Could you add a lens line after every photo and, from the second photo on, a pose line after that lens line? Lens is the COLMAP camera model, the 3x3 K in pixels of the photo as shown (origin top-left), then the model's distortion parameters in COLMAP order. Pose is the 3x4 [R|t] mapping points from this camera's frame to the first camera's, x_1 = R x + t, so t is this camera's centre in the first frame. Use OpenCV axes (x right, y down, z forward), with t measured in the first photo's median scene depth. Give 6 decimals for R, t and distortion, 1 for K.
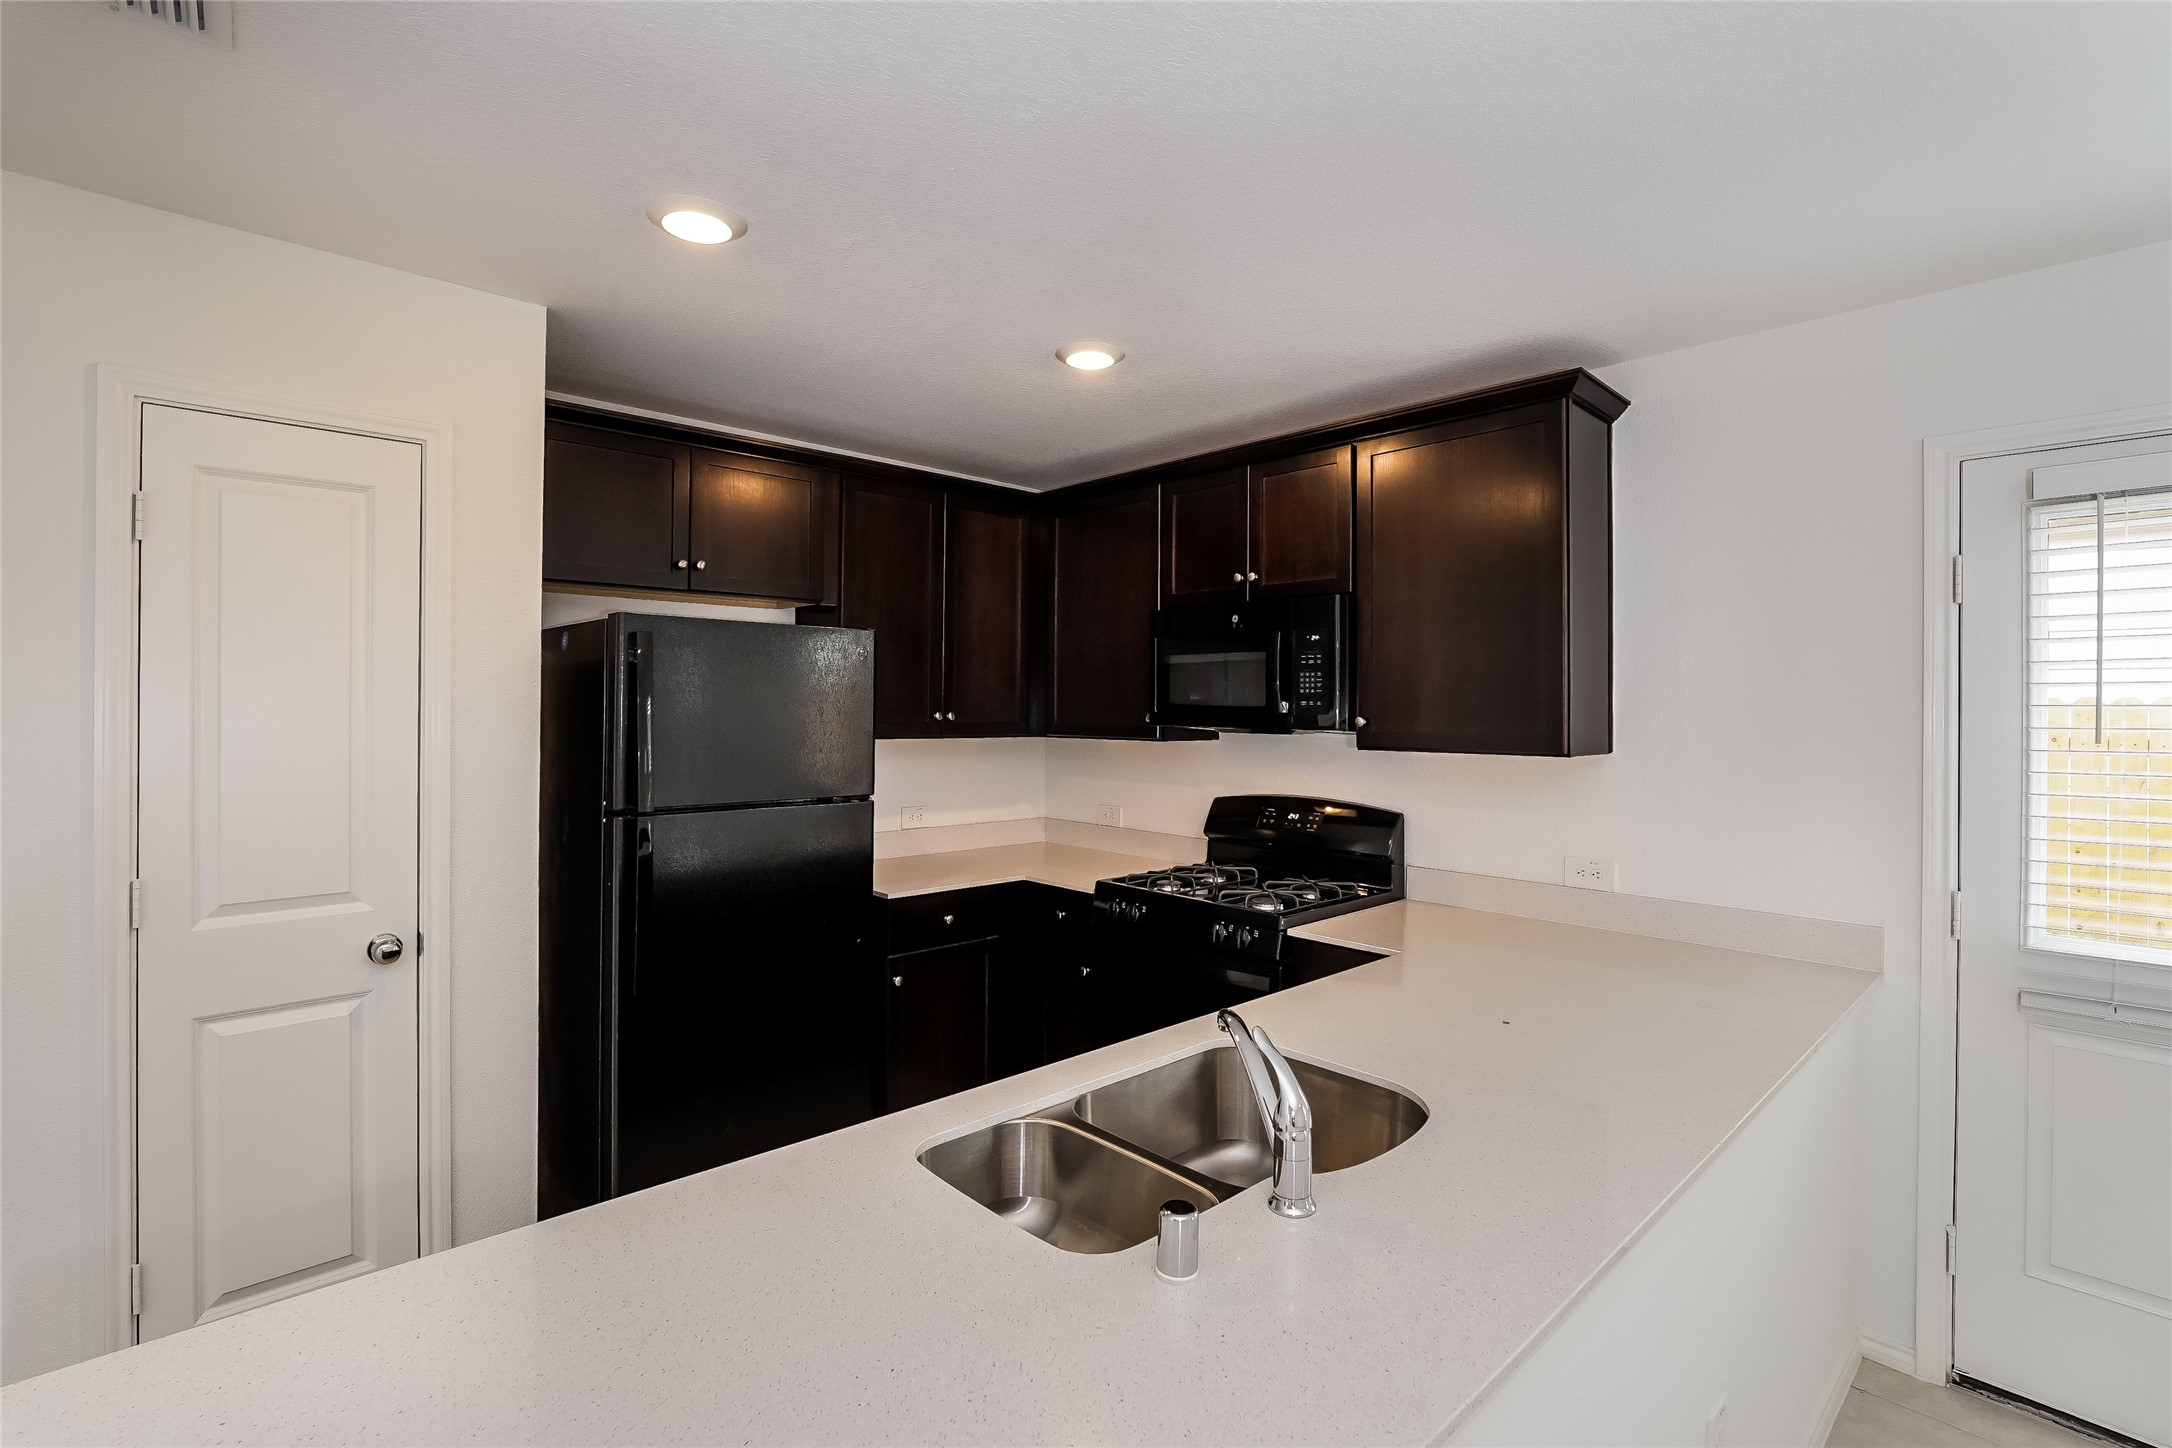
lens RADIAL K [[995.7, 0, 1087.1], [0, 995.7, 695.4], [0, 0, 1]] dist [-0.010115, 0.000381]
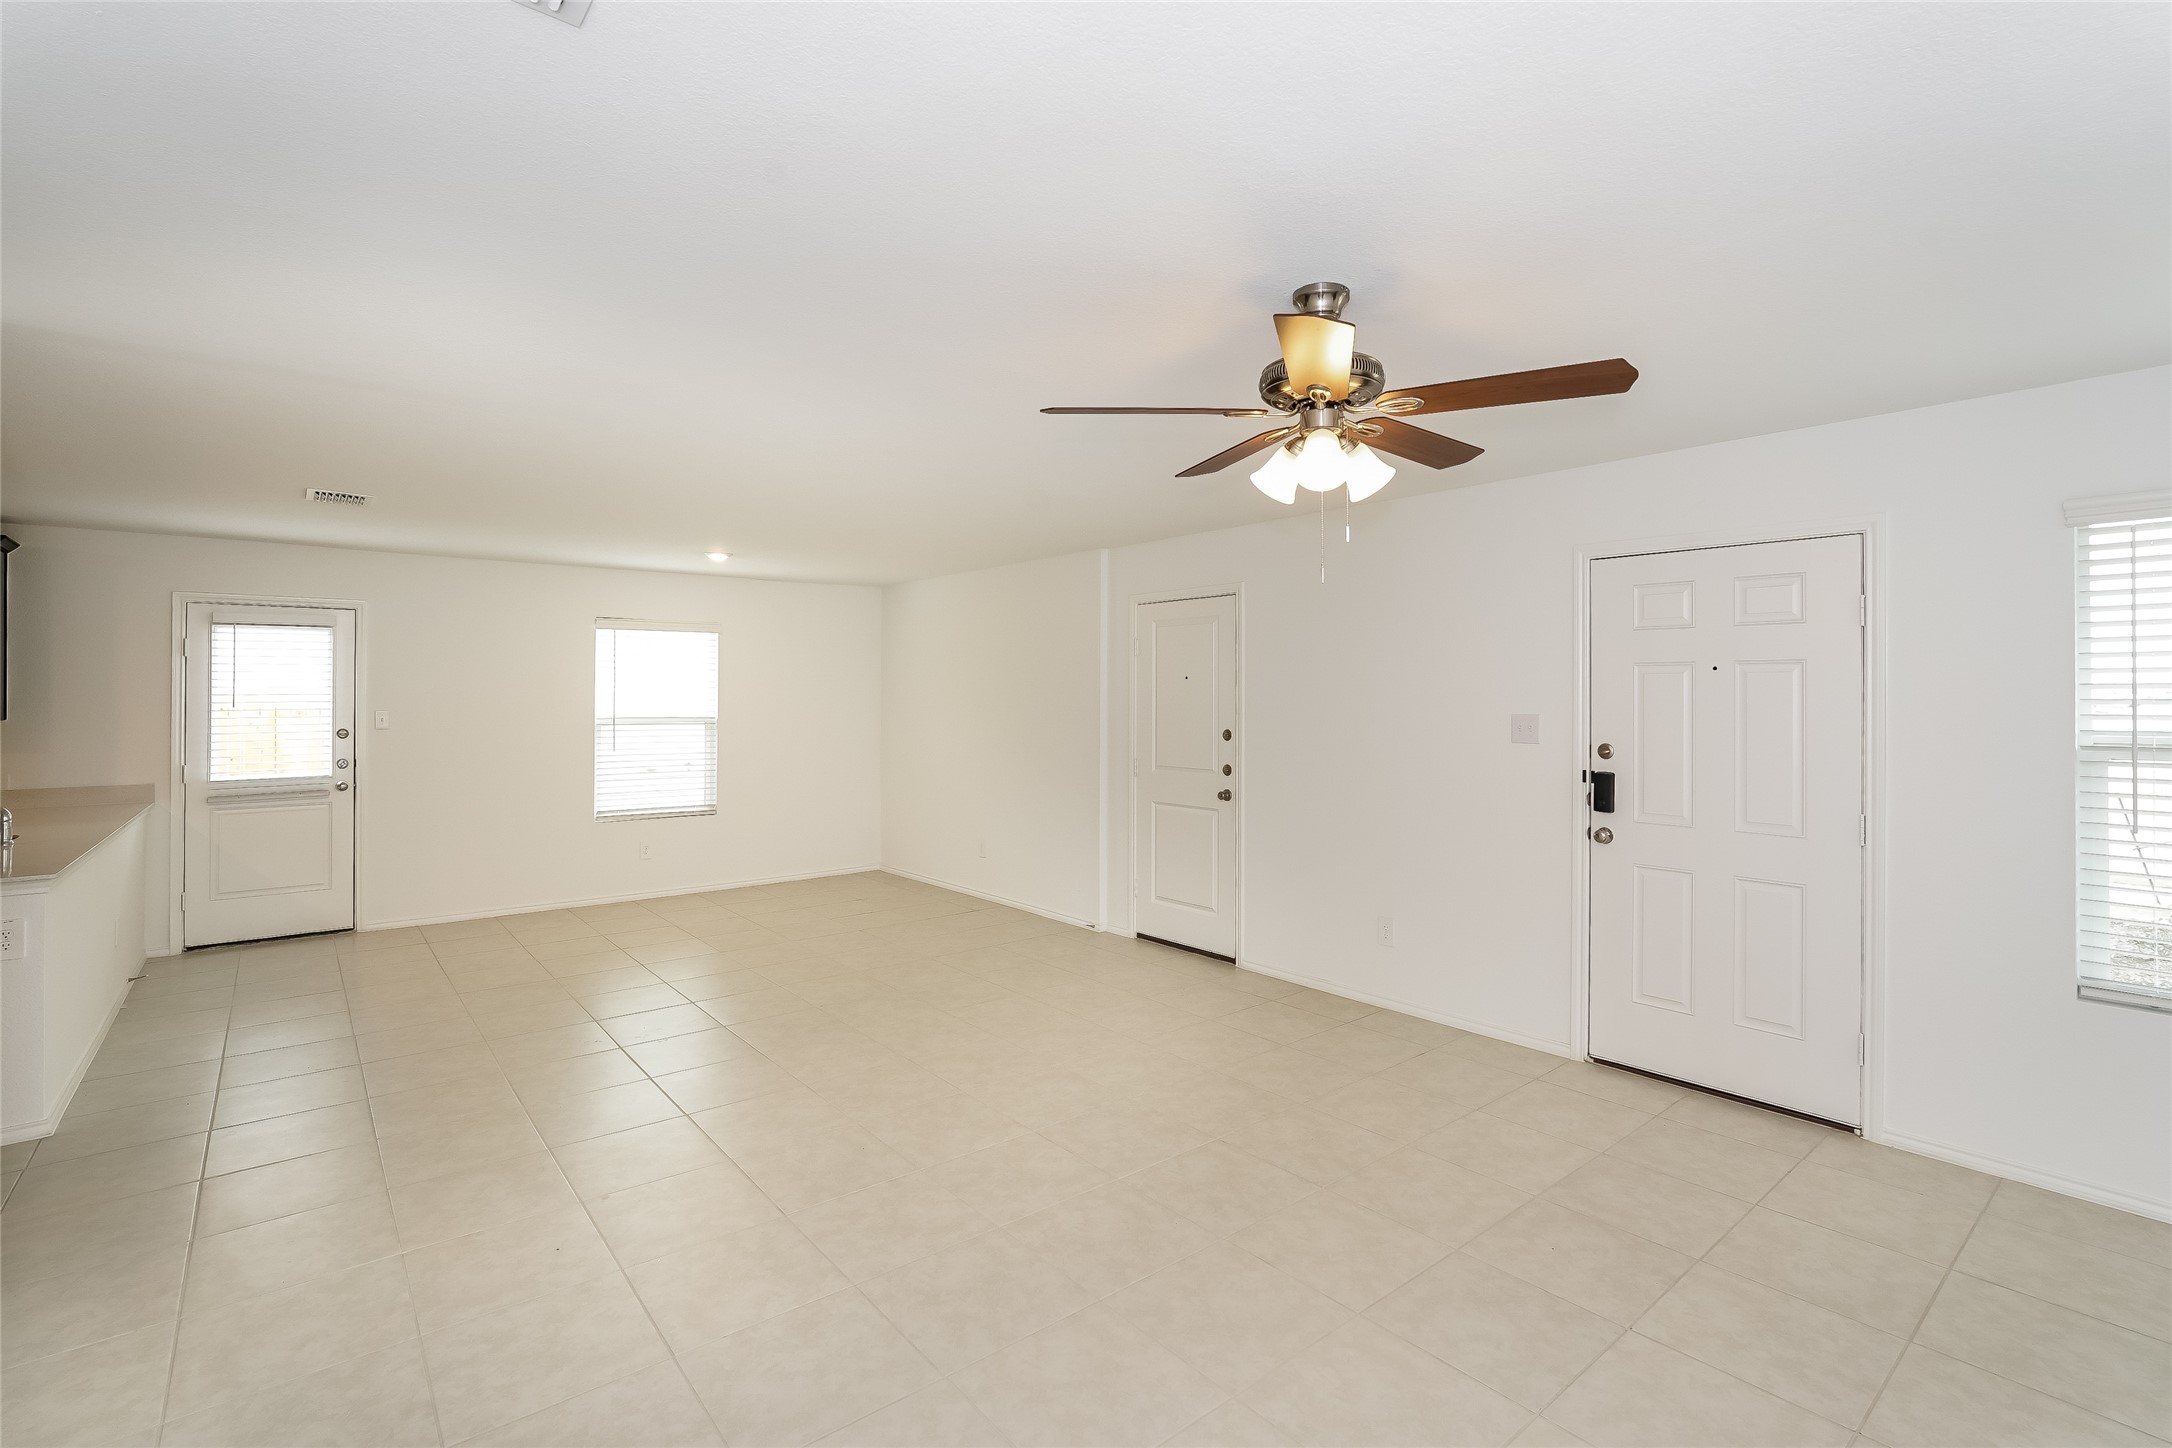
lens RADIAL K [[995.7, 0, 1087.1], [0, 995.7, 695.4], [0, 0, 1]] dist [-0.010115, 0.000381]
pose [[0.076076, -0.008220, 0.997068, -1.219602], [-0.010122, 0.999908, 0.009016, -0.027373], [-0.997051, -0.010778, 0.075986, -1.249269]]
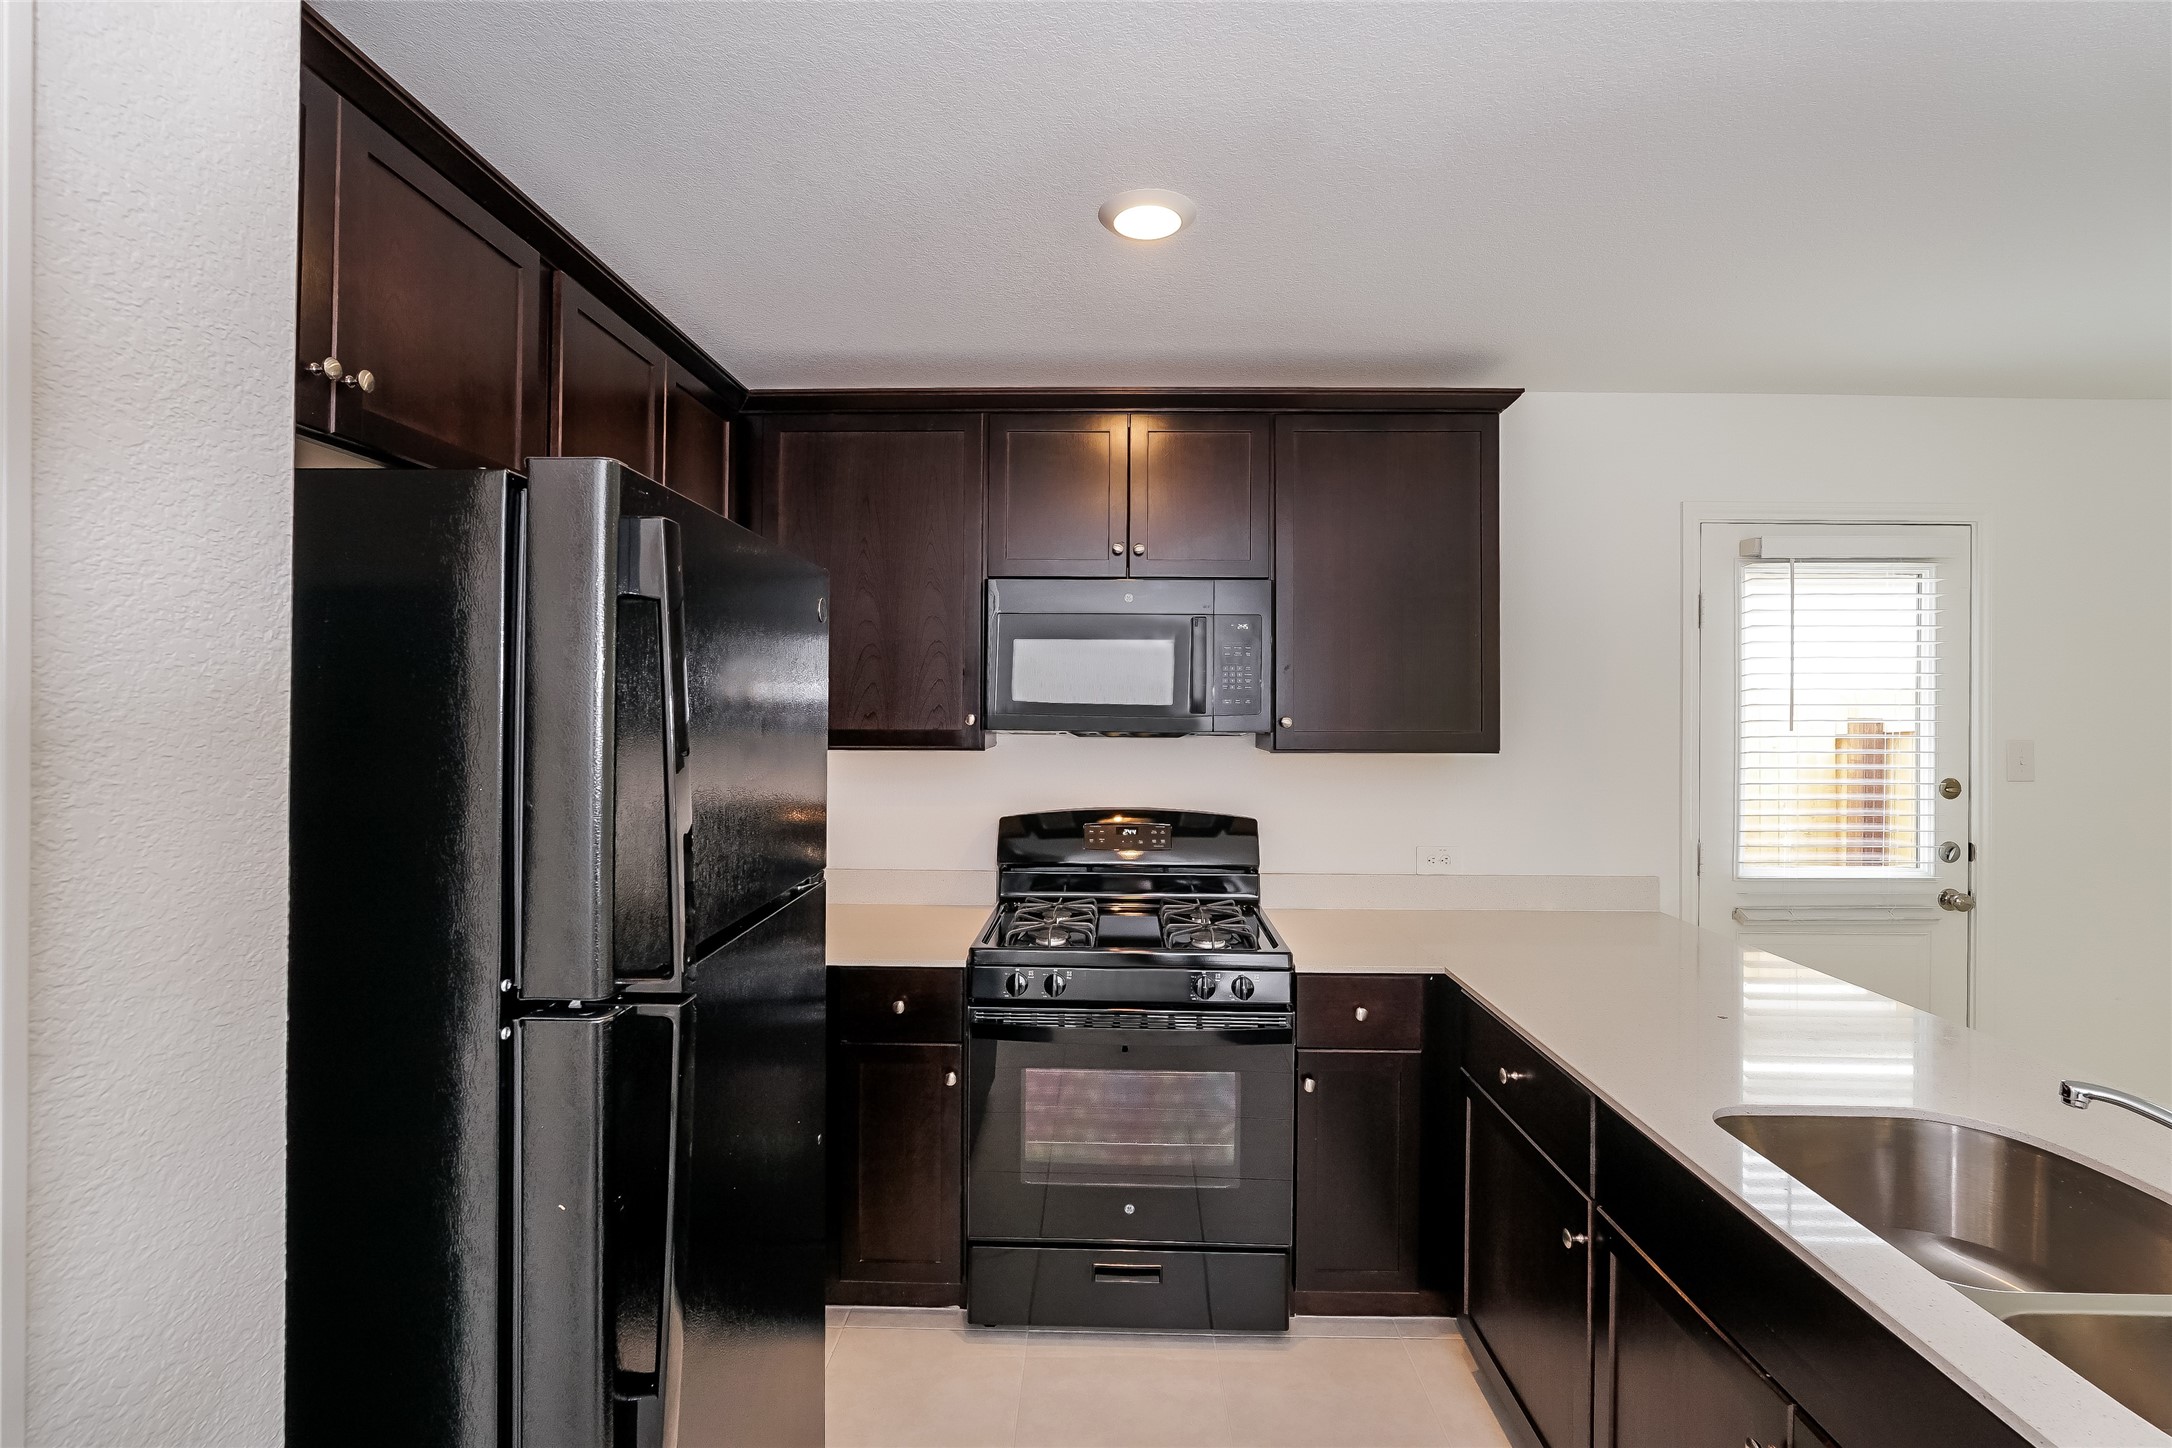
lens RADIAL K [[995.7, 0, 1087.1], [0, 995.7, 695.4], [0, 0, 1]] dist [-0.010115, 0.000381]
pose [[0.707371, 0.001549, 0.706840, -0.516447], [-0.008000, 0.999951, 0.005814, -0.002140], [-0.706797, -0.009767, 0.707349, 0.489761]]
